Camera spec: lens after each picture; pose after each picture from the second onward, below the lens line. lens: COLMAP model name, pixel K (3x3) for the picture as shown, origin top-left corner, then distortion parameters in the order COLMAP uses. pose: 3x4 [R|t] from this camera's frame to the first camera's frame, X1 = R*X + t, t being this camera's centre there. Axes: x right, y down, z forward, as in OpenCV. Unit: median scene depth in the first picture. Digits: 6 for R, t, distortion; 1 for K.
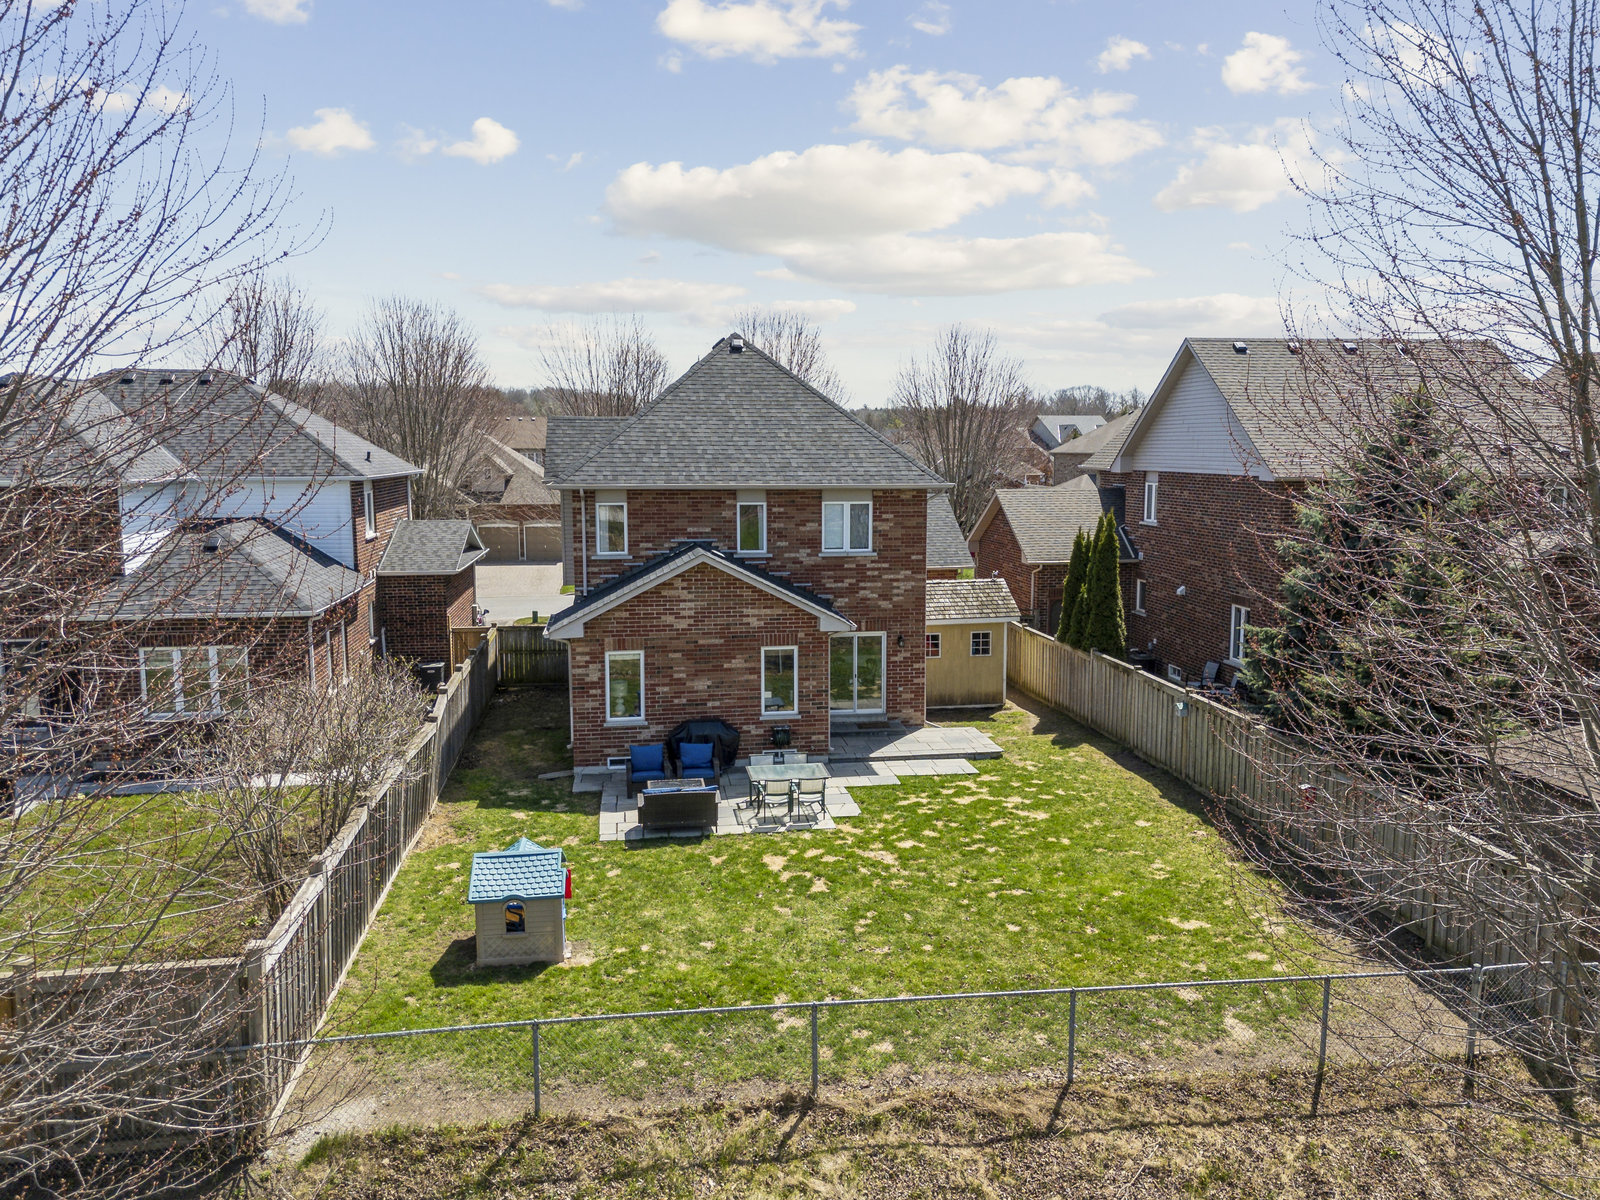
lens RADIAL K [[1153.7, 0, 804.7], [0, 1153.7, 598.8], [0, 0, 1]] dist [0.028070, -0.011726]
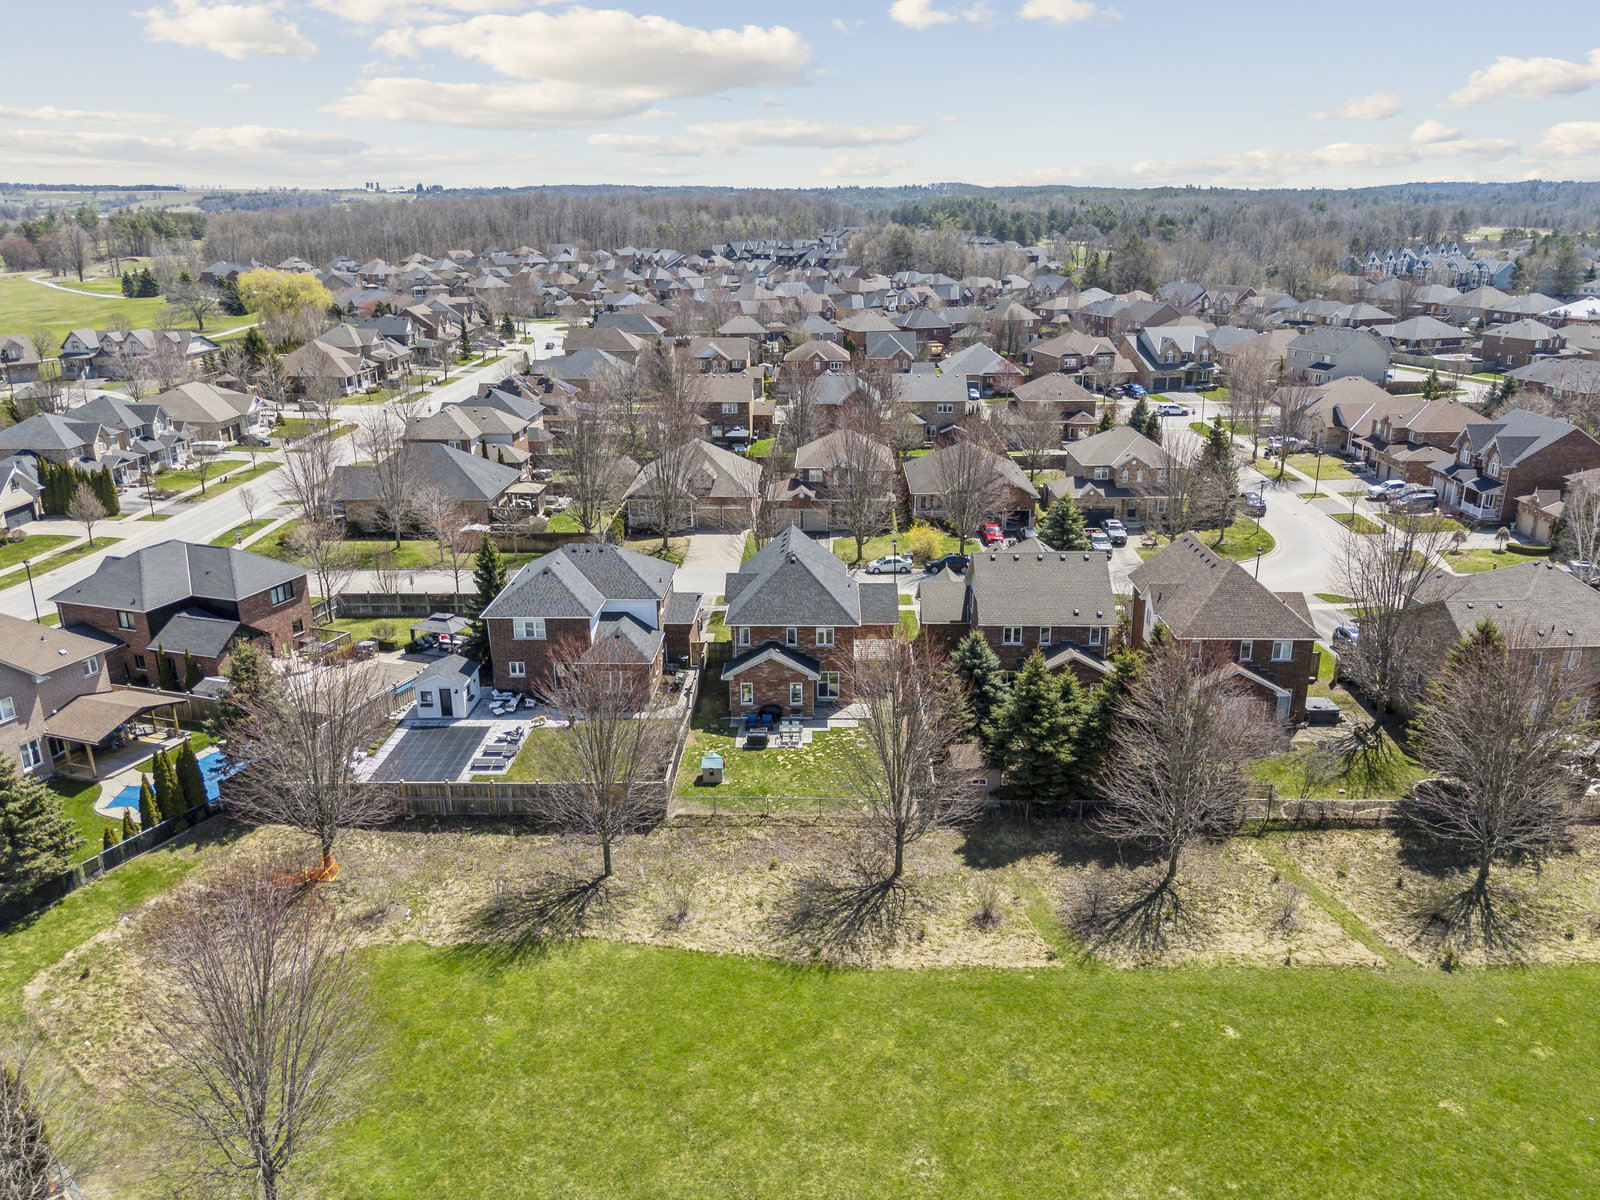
lens RADIAL K [[1153.7, 0, 795.3], [0, 1153.7, 601.8], [0, 0, 1]] dist [0.028070, -0.011726]
pose [[0.982324, 0.046815, -0.181237, 0.638913], [-0.009541, 0.979484, 0.201297, -0.963027], [0.186943, -0.196009, 0.962618, -2.345440]]
